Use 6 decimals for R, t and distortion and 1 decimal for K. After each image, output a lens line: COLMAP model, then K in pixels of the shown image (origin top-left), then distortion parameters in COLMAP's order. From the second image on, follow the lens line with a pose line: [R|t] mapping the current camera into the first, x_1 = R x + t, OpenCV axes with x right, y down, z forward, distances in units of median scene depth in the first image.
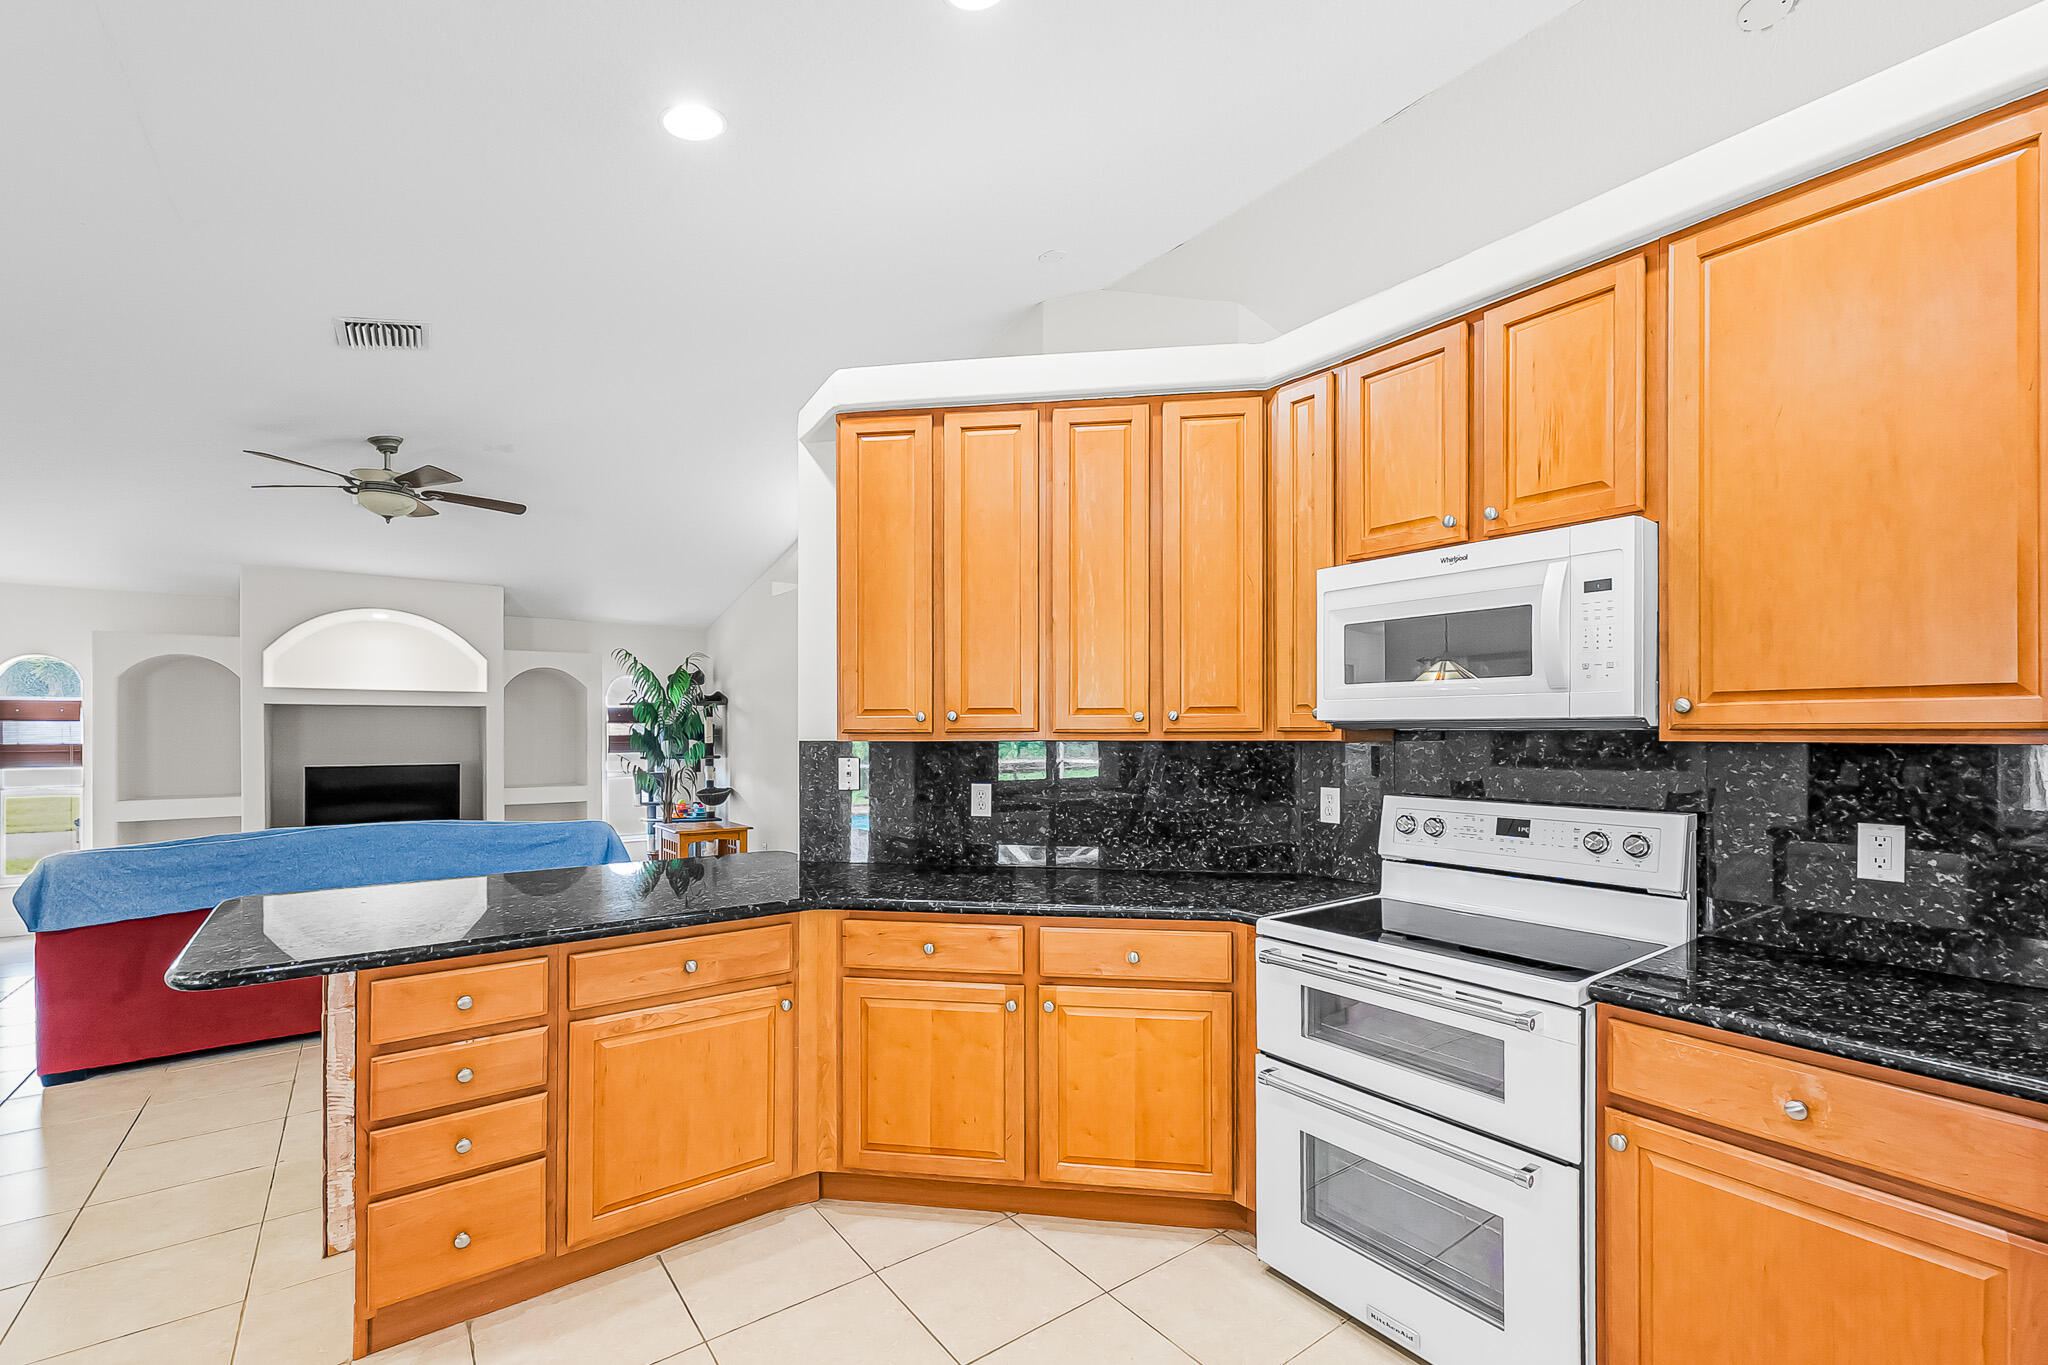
lens RADIAL K [[879.3, 0, 1032.1], [0, 879.3, 735.1], [0, 0, 1]] dist [0.012465, 0.000174]
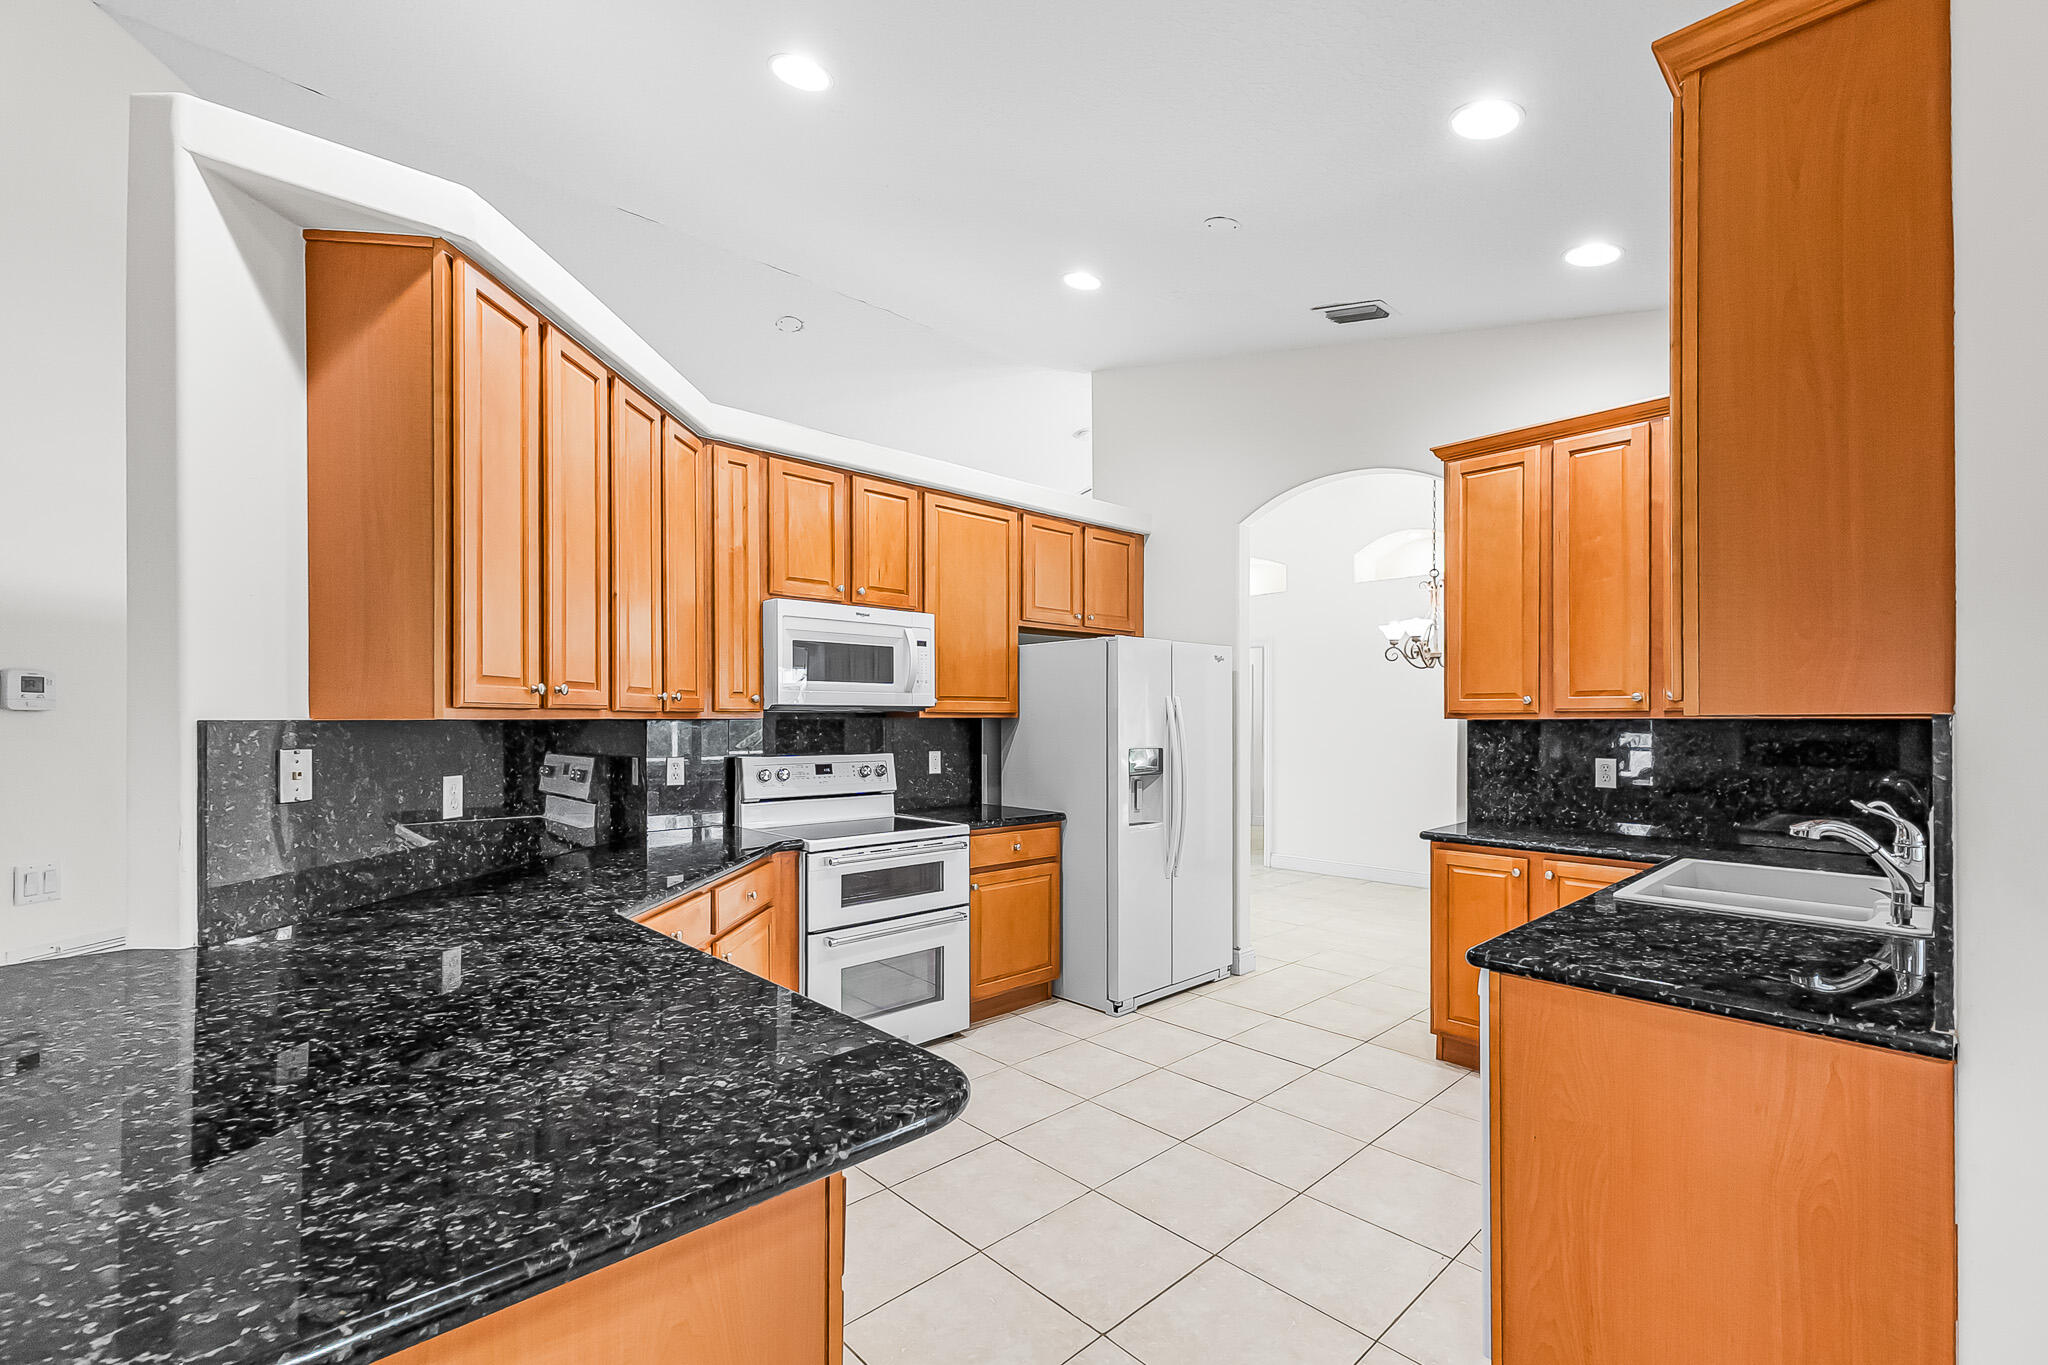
lens RADIAL K [[870.7, 0, 1040.3], [0, 870.7, 720.7], [0, 0, 1]] dist [0.018241, 0.000042]
pose [[-0.114249, -0.000434, 0.993452, -1.081458], [0.003233, 0.999994, 0.000808, 0.010334], [-0.993447, 0.003305, -0.114247, 0.712200]]
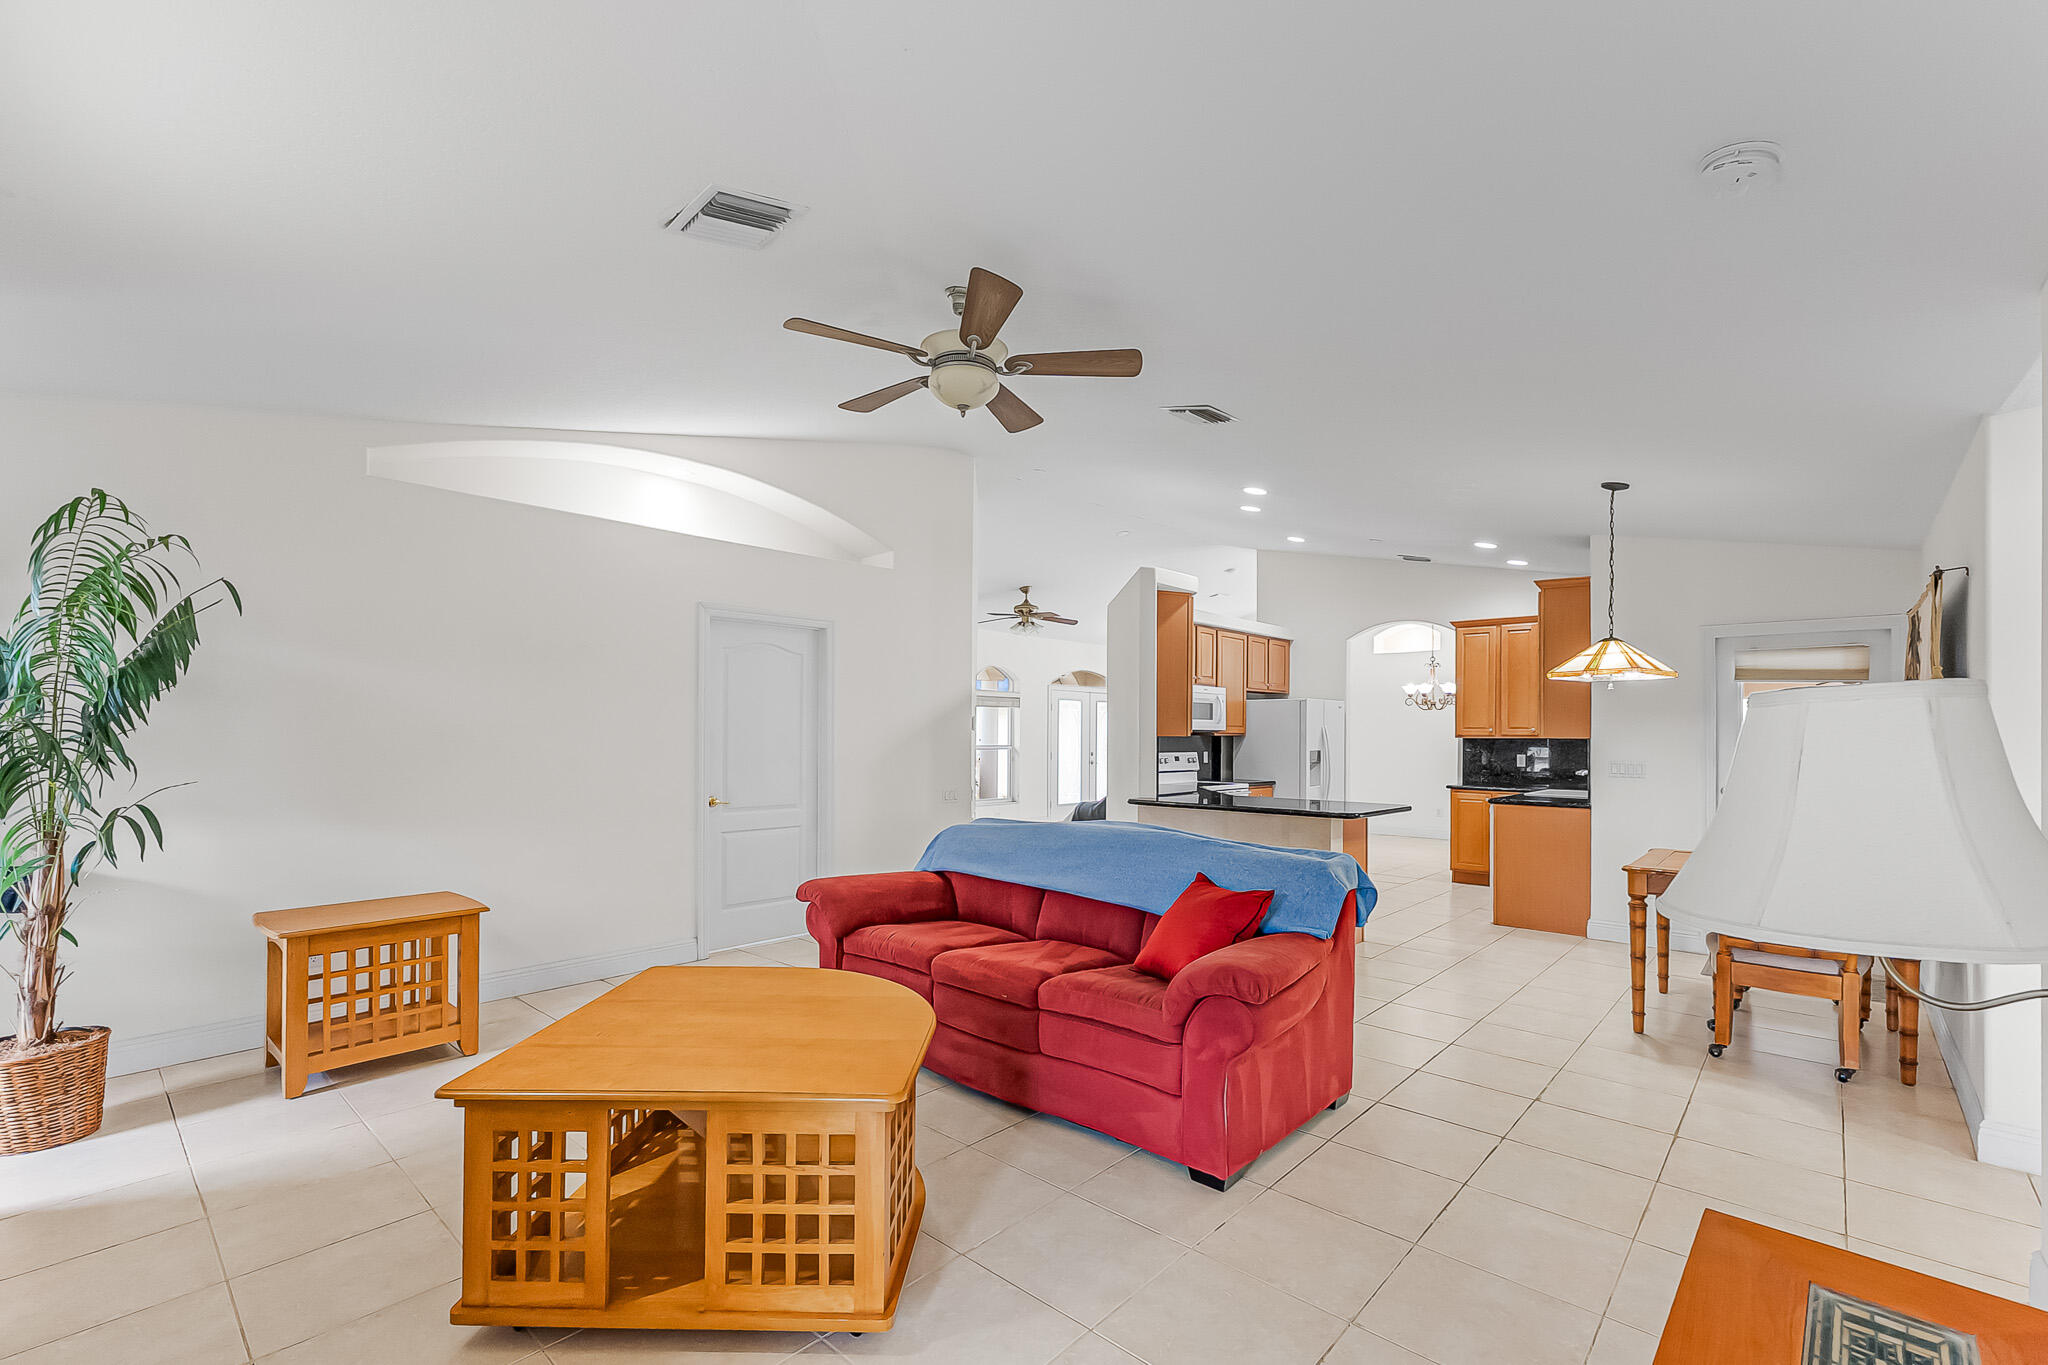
lens RADIAL K [[879.3, 0, 1032.1], [0, 879.3, 735.1], [0, 0, 1]] dist [0.012465, 0.000174]
pose [[-0.186165, -0.001271, 0.982518, -2.740889], [-0.003539, 0.999994, 0.000623, 0.004414], [-0.982512, -0.003361, -0.186169, 2.102977]]
